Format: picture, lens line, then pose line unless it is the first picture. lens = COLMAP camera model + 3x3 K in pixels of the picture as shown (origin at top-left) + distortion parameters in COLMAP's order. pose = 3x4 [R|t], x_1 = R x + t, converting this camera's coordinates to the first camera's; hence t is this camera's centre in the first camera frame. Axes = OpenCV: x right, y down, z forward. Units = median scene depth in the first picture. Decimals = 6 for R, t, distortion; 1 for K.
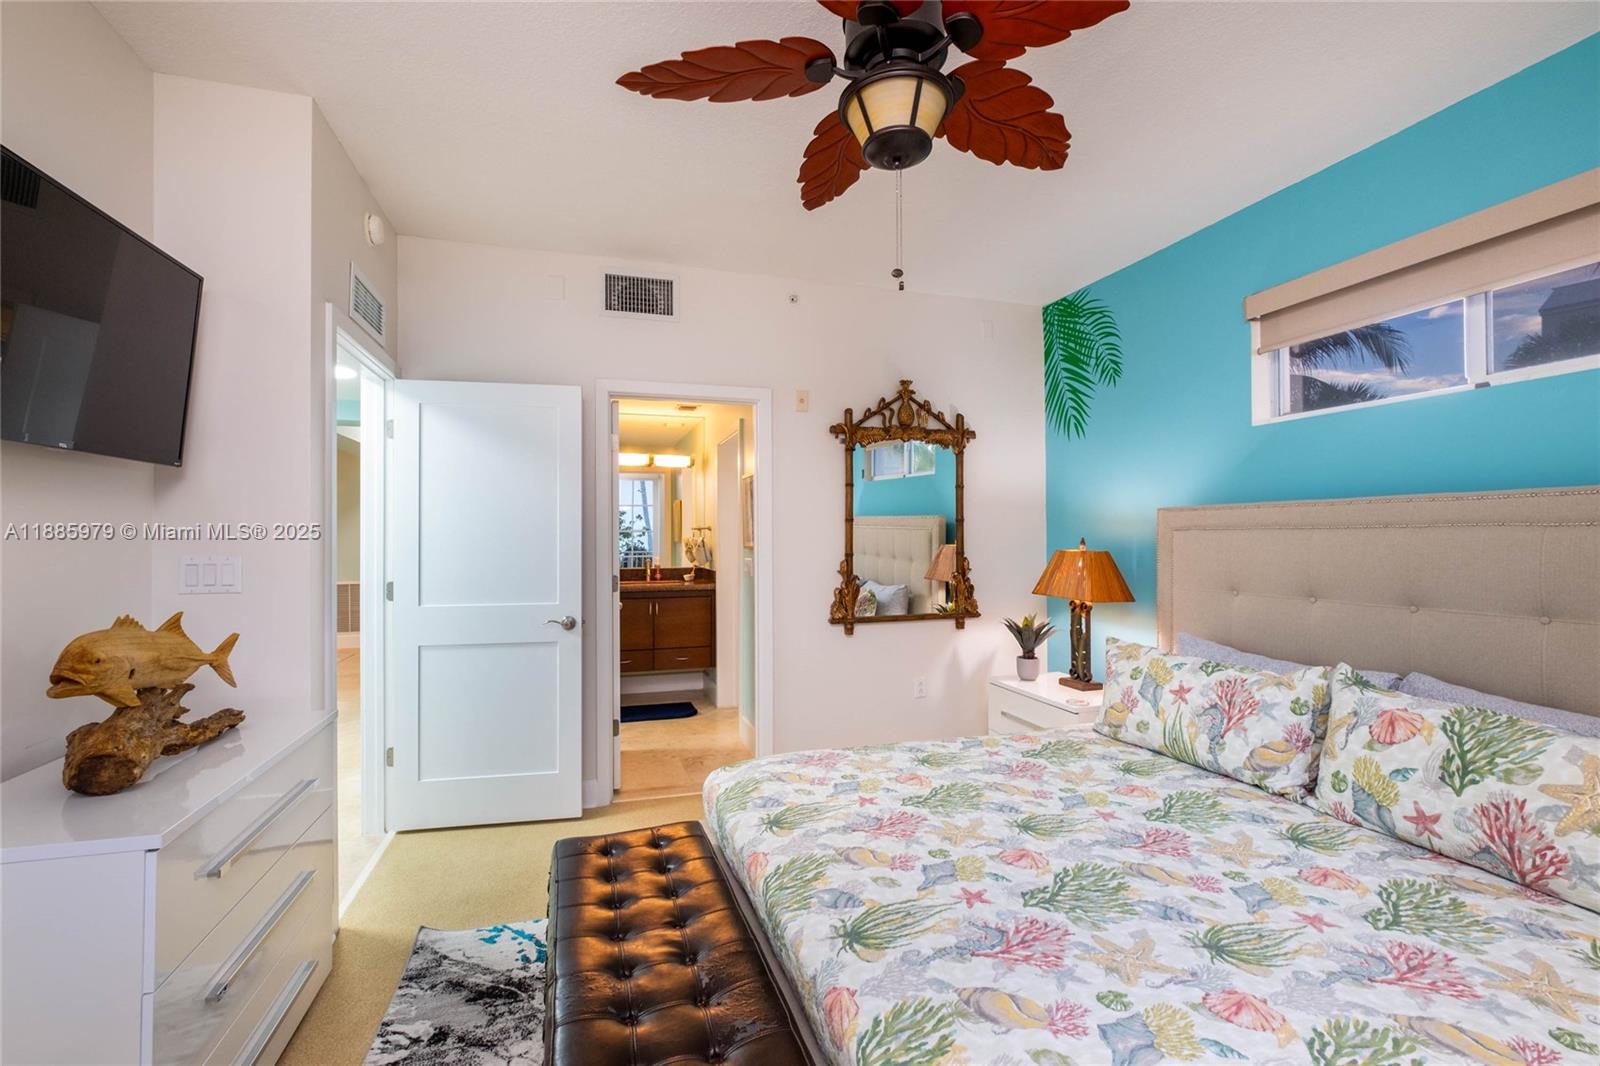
lens RADIAL K [[699.7, 0, 797.0], [0, 699.7, 538.5], [0, 0, 1]] dist [-0.007847, -0.000214]
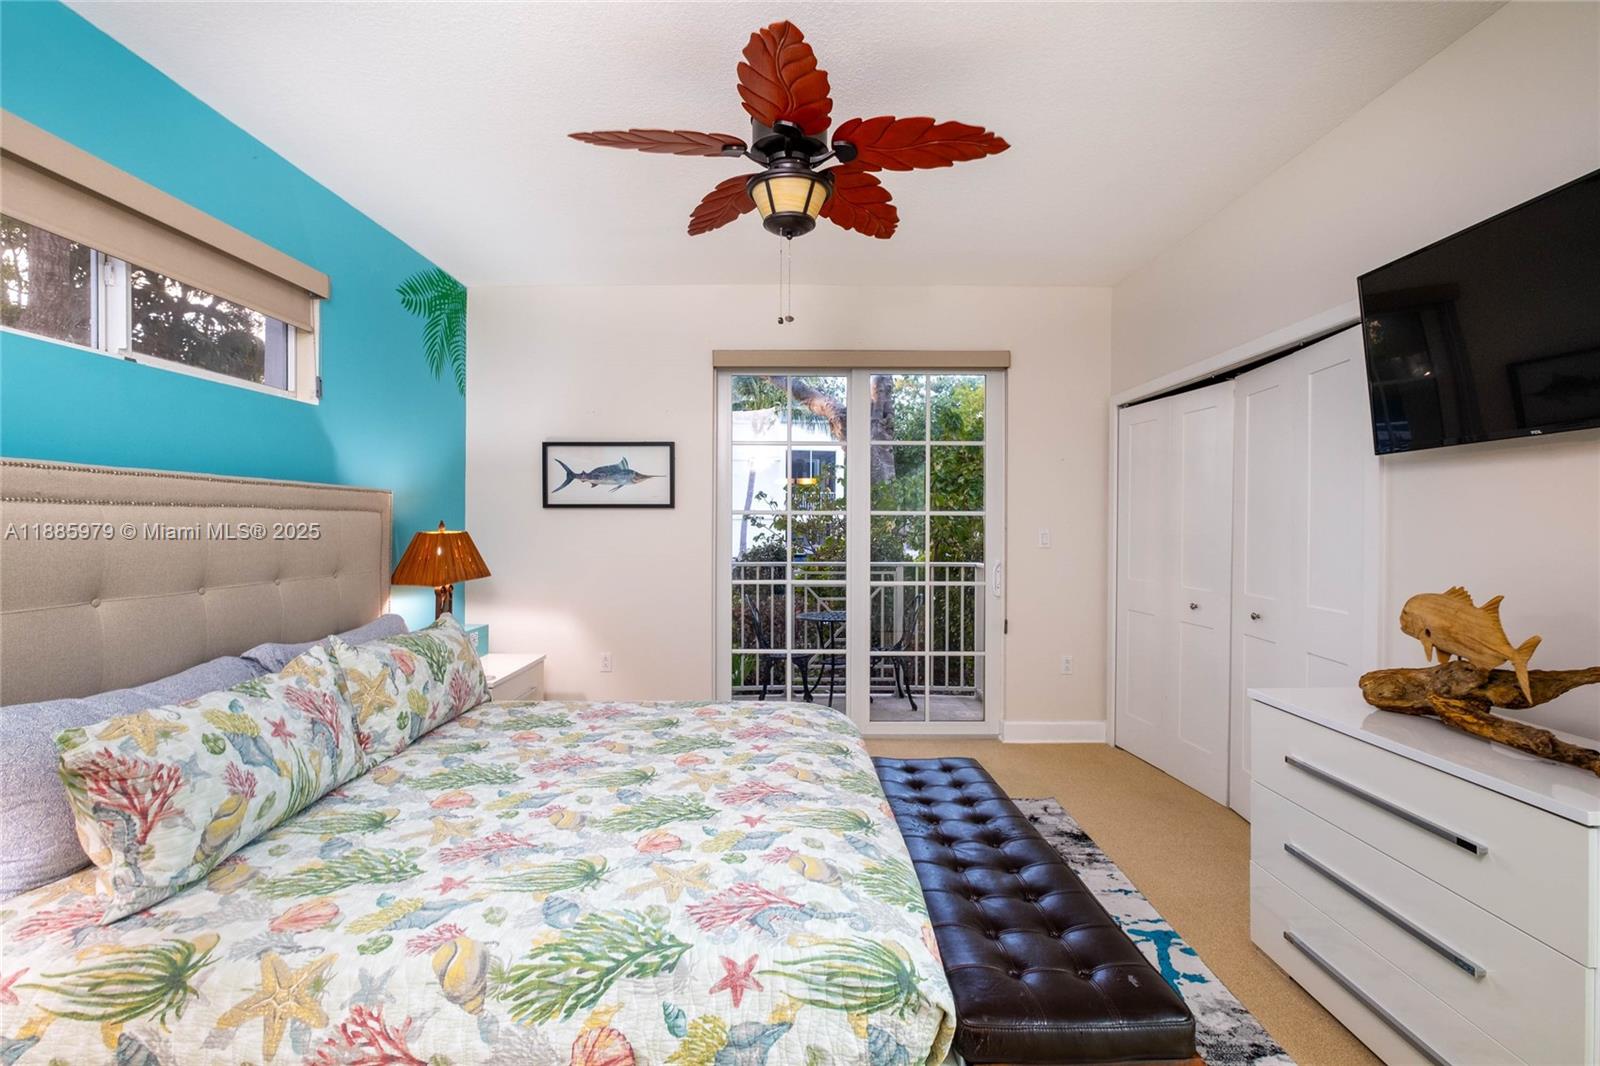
lens RADIAL K [[685.4, 0, 800.0], [0, 685.4, 533.0], [0, 0, 1]] dist [-0.010797, -0.000295]
pose [[-0.957742, -0.006598, 0.287553, -0.170098], [-0.001137, 0.999816, 0.019153, 0.002273], [-0.287626, 0.018017, -0.957573, 1.528564]]
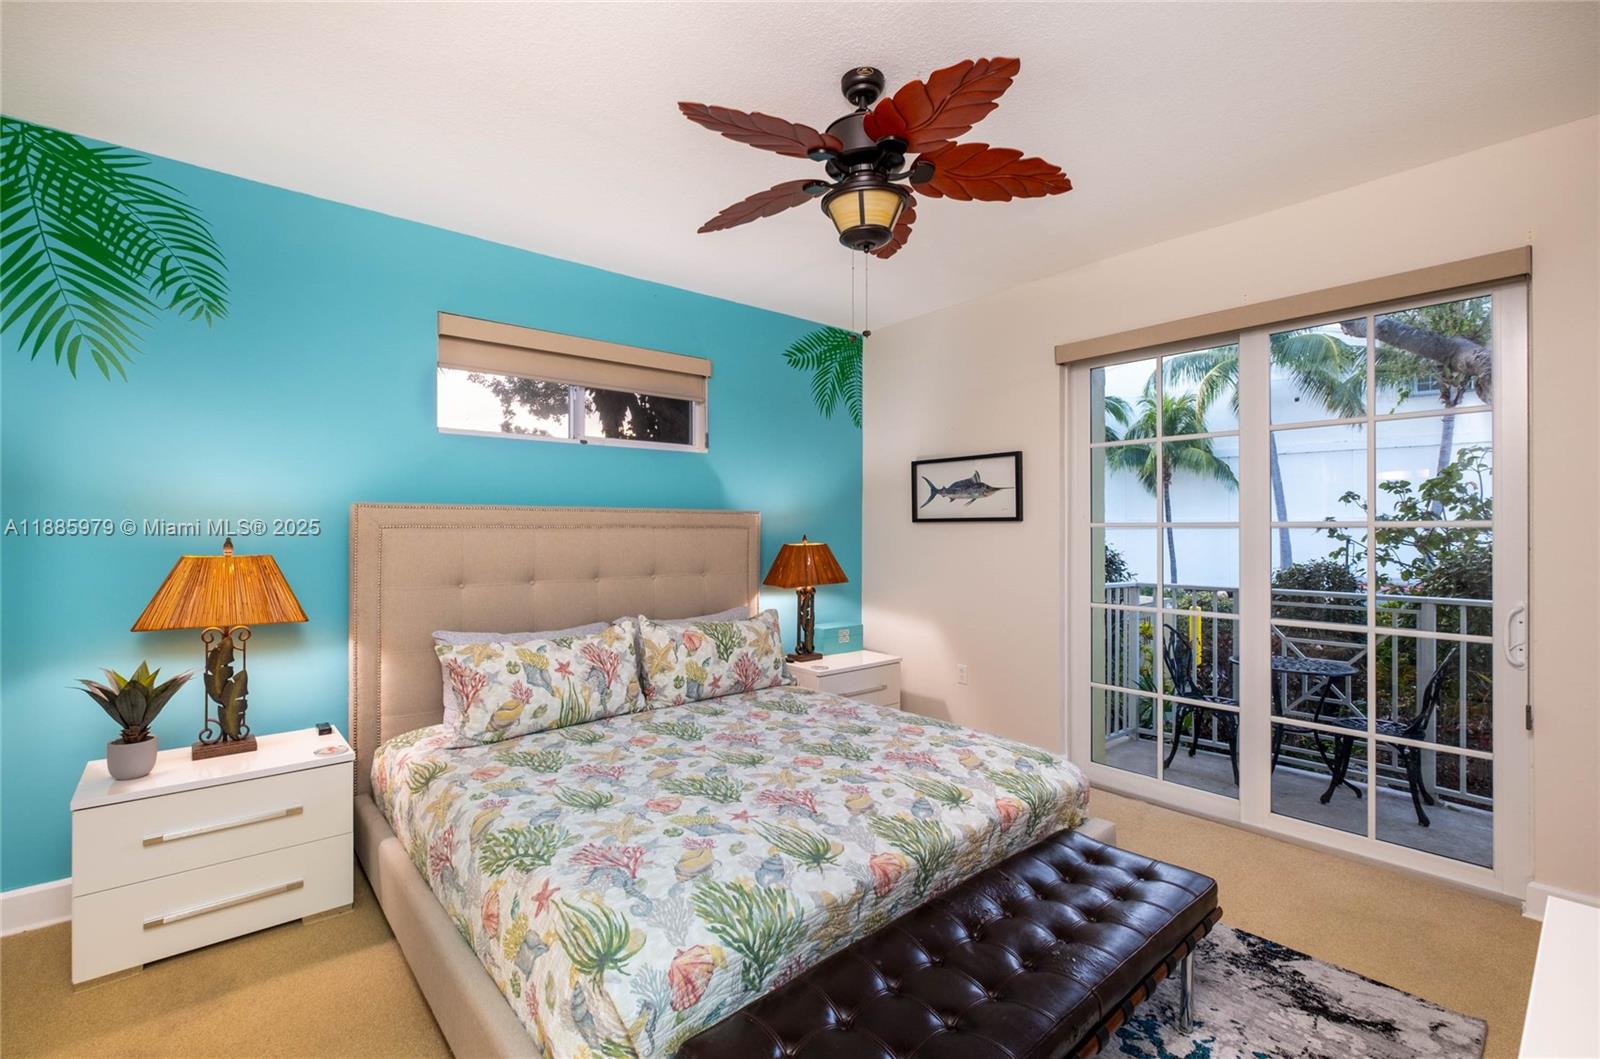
lens RADIAL K [[699.7, 0, 797.0], [0, 699.7, 535.0], [0, 0, 1]] dist [-0.007847, -0.000214]
pose [[-0.400809, -0.006591, 0.916138, -0.678715], [0.003928, 0.999953, 0.008912, -0.011005], [-0.916153, 0.007170, -0.400764, 1.116902]]
